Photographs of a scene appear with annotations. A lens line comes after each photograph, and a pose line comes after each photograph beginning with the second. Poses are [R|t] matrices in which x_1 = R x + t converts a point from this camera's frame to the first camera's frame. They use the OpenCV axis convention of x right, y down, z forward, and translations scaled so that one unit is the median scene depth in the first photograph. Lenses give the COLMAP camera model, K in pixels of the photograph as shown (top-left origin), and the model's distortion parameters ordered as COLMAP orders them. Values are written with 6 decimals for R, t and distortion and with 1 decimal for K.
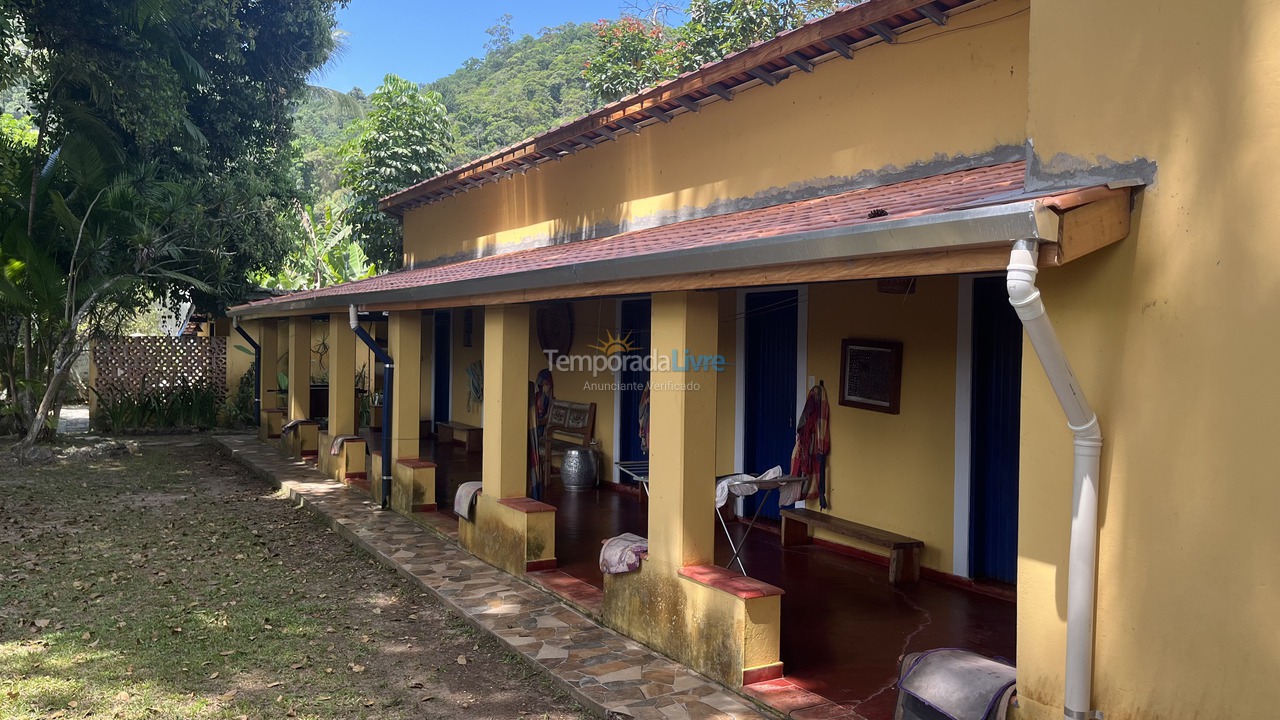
lens RADIAL K [[962.4, 0, 631.9], [0, 962.4, 362.3], [0, 0, 1]] dist [0.068345, -0.079836]
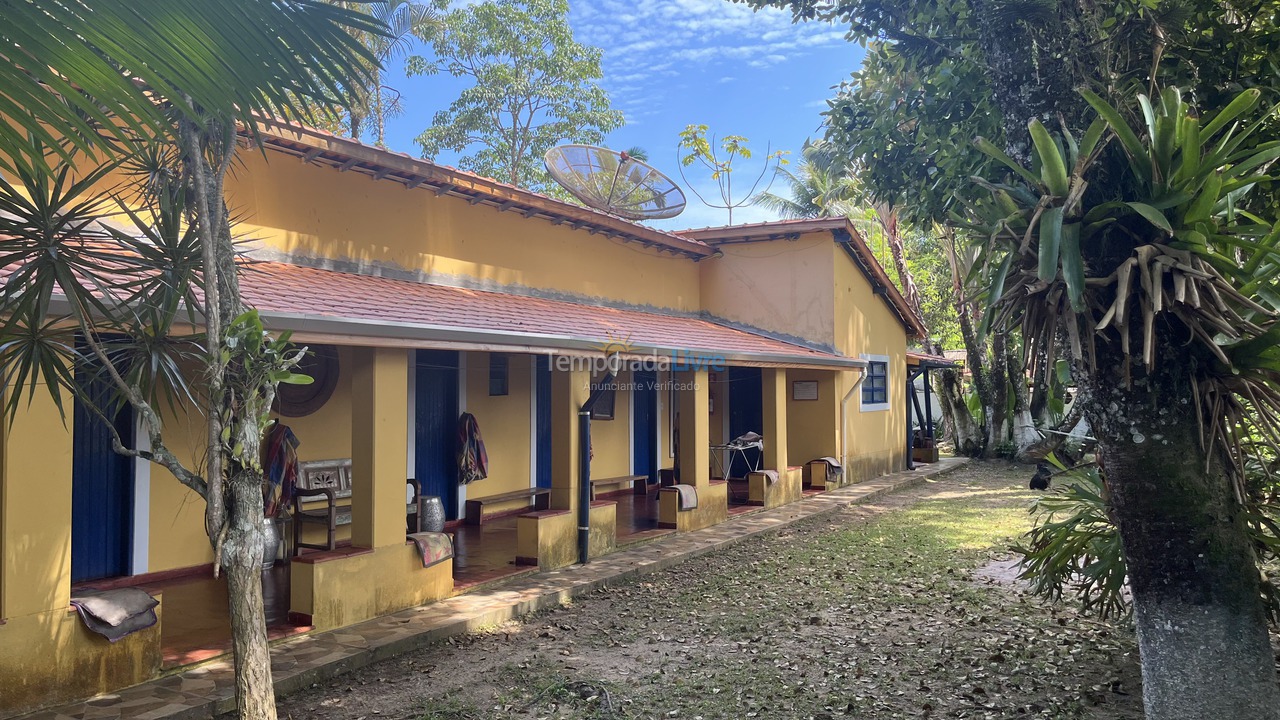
lens RADIAL K [[962.4, 0, 631.9], [0, 962.4, 362.3], [0, 0, 1]] dist [0.068345, -0.079836]
pose [[-0.486254, 0.002608, 0.873813, -1.154830], [0.006956, 0.999975, 0.000886, -0.053476], [-0.873790, 0.006509, -0.486260, 1.471755]]
